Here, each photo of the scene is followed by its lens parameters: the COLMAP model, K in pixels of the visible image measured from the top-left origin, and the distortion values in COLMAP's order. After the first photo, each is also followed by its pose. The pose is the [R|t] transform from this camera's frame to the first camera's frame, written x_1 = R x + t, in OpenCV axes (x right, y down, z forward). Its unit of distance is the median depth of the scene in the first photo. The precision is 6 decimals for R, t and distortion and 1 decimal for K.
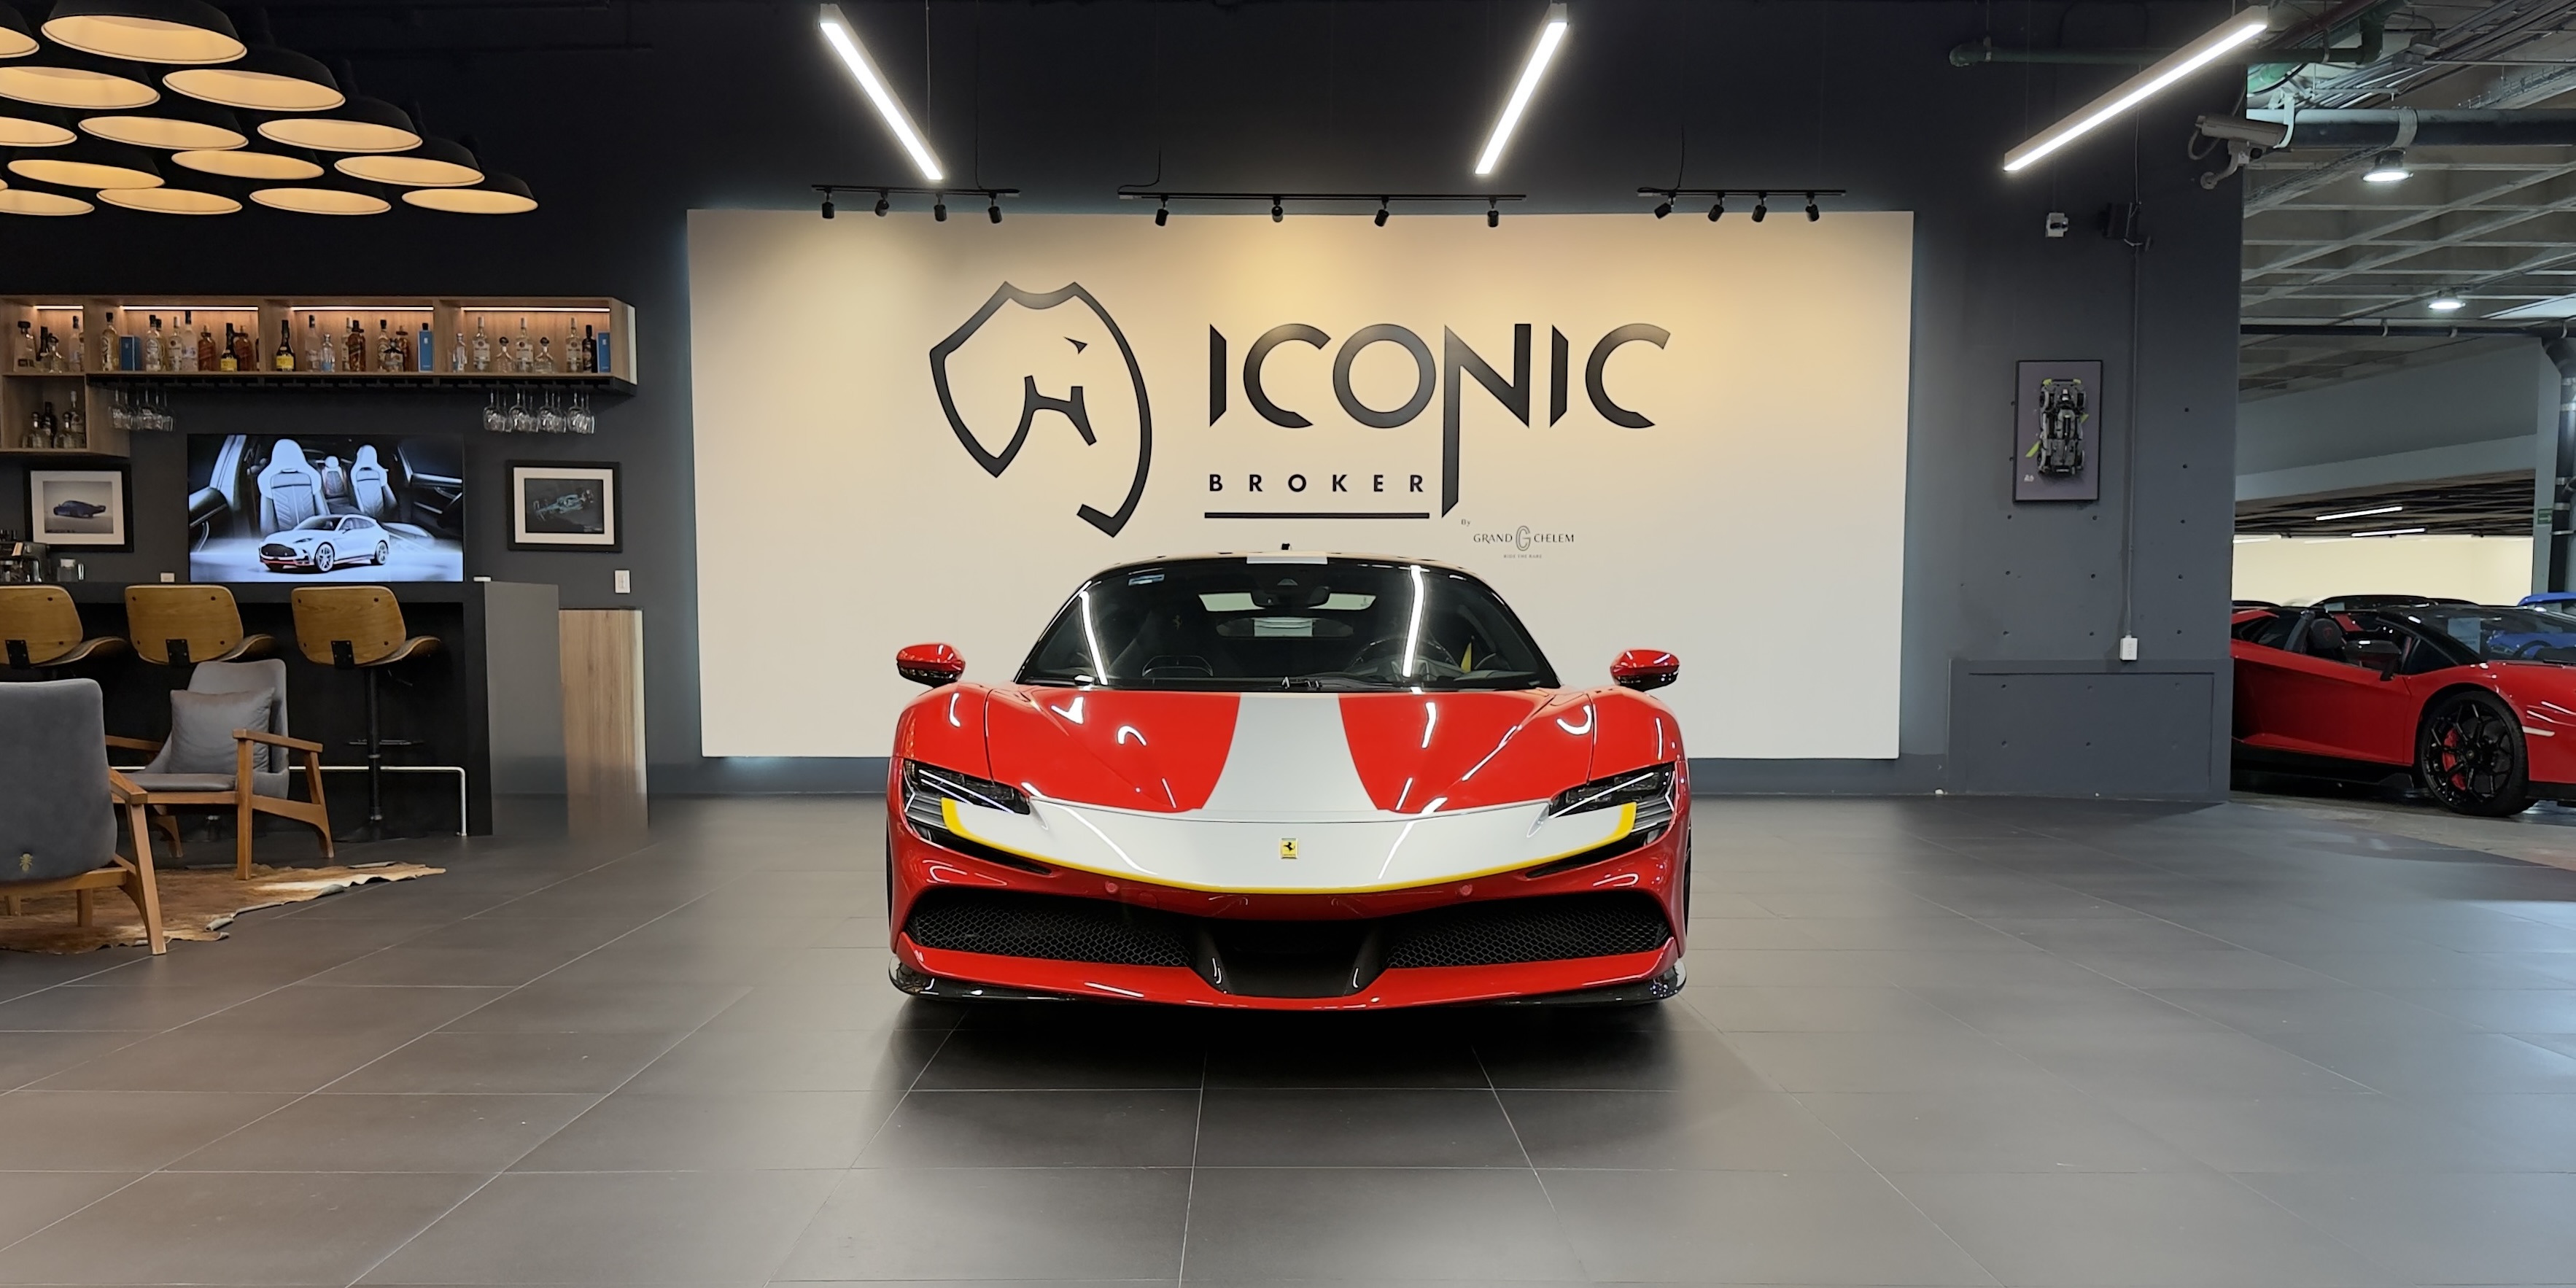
lens RADIAL K [[1929.9, 0, 1288.0], [0, 1929.9, 644.0], [0, 0, 1]] dist [0.222230, -0.370153]
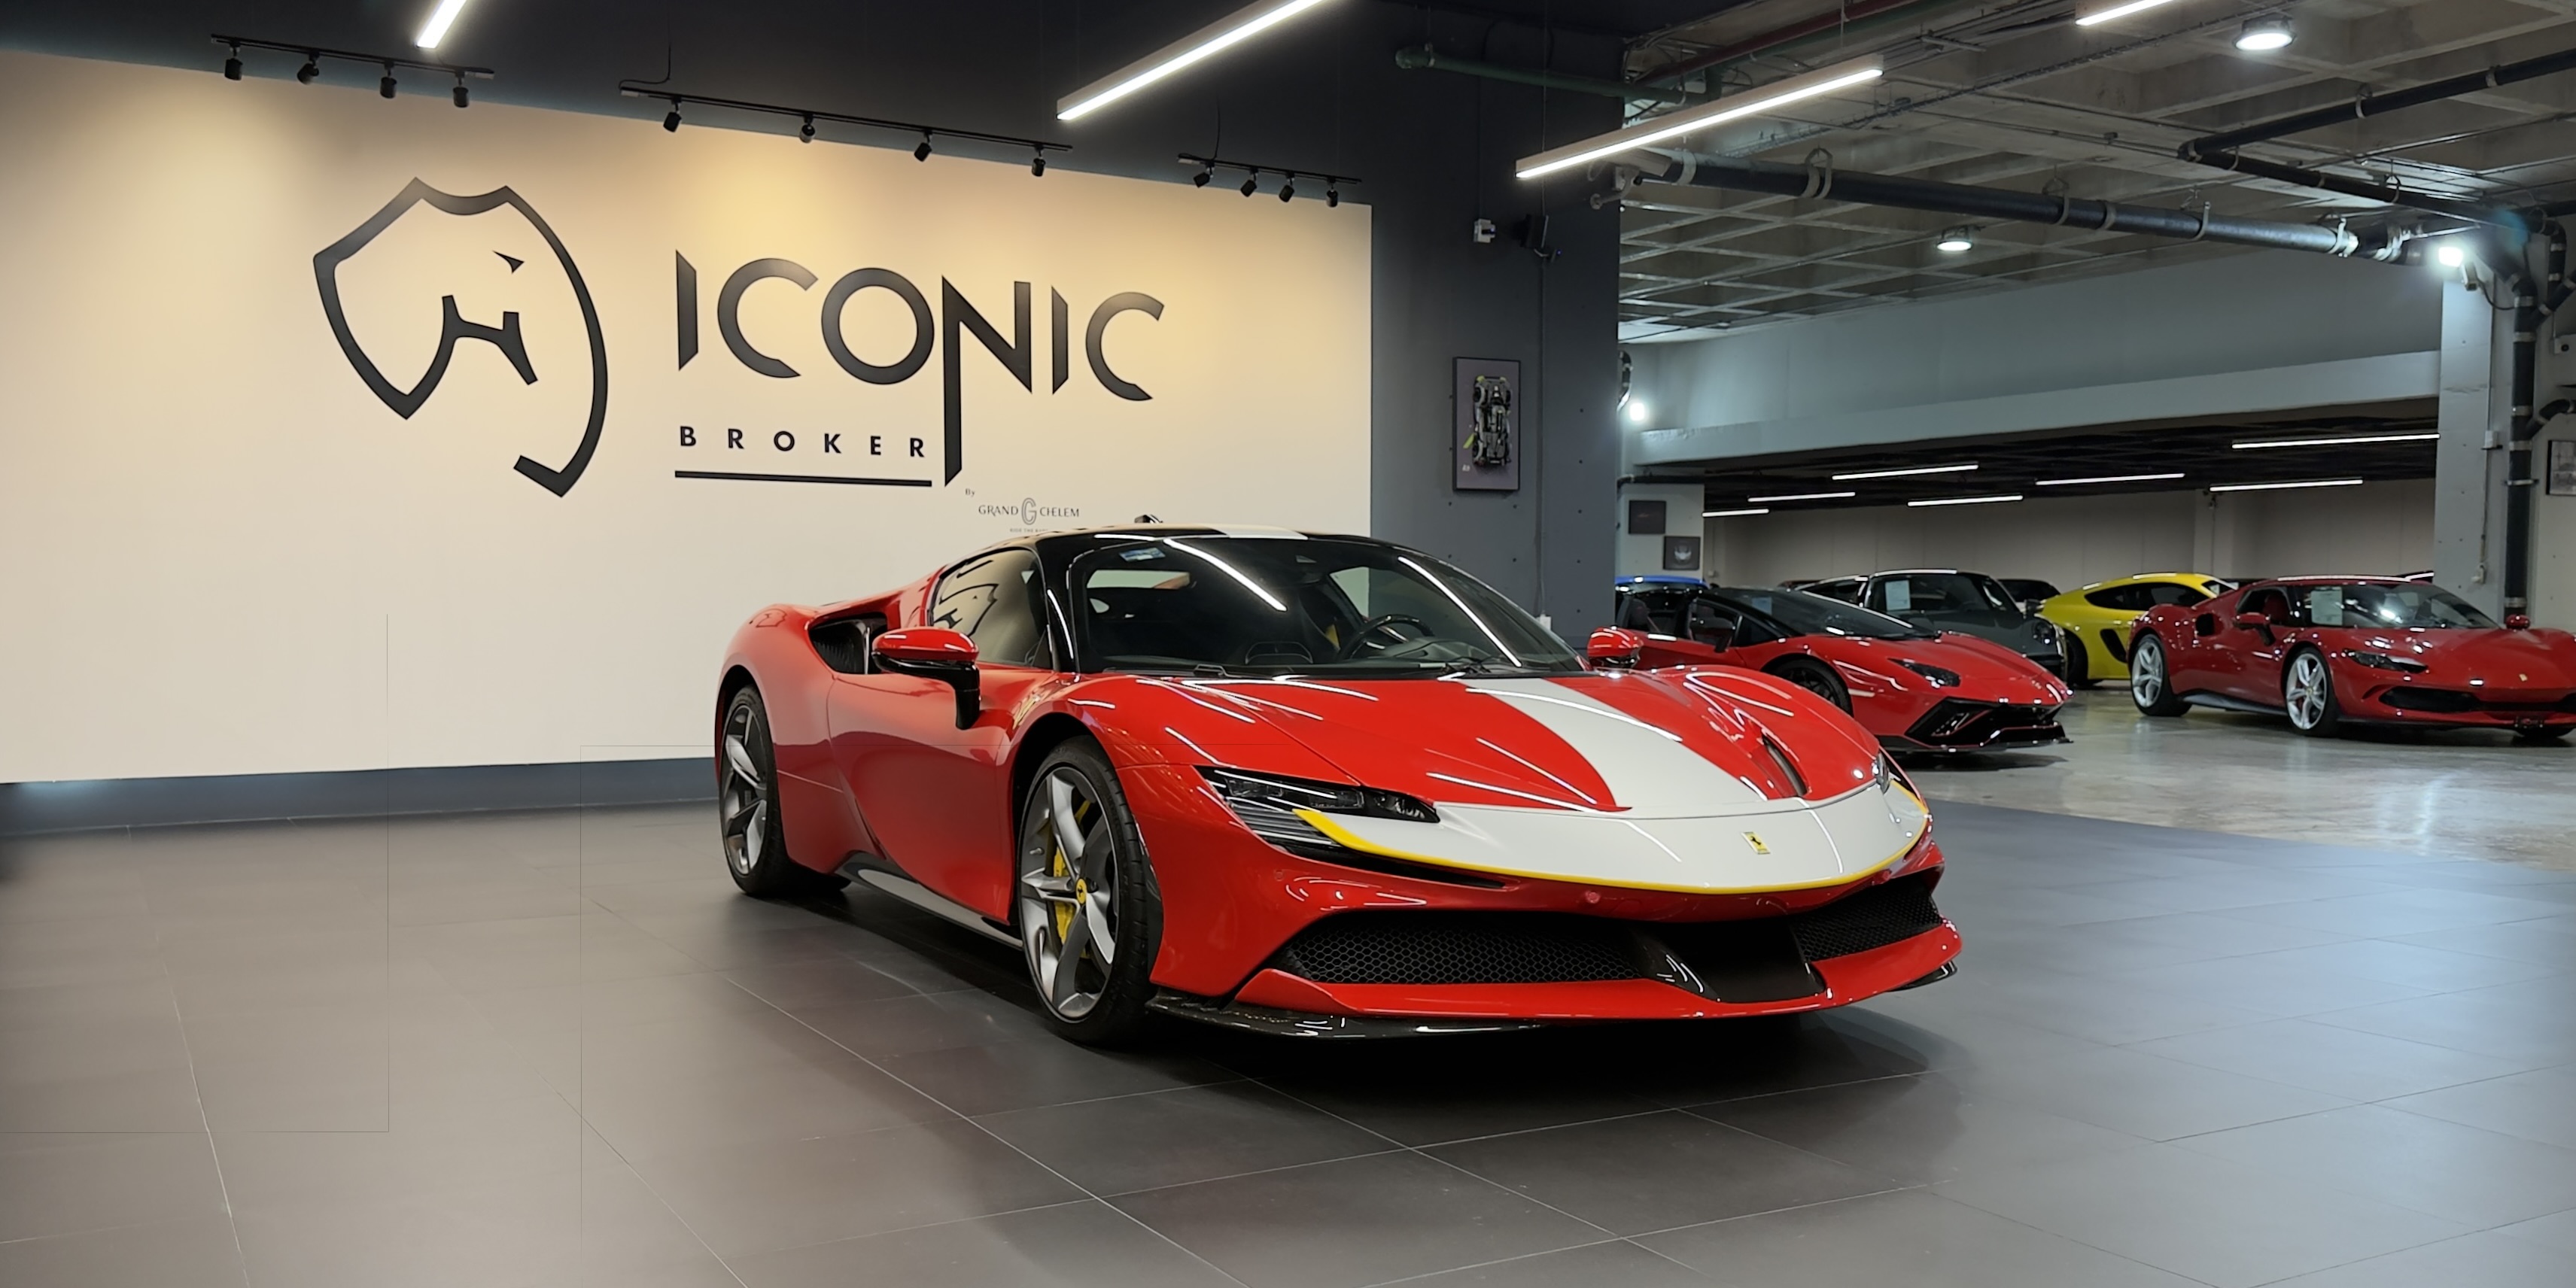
lens RADIAL K [[2035.1, 0, 1305.8], [0, 2035.1, 704.8], [0, 0, 1]] dist [0.121645, -0.167659]
pose [[0.881690, -0.022665, 0.471284, -0.228985], [0.001745, 0.998995, 0.044781, -0.004860], [-0.471826, -0.038661, 0.880844, 0.060396]]
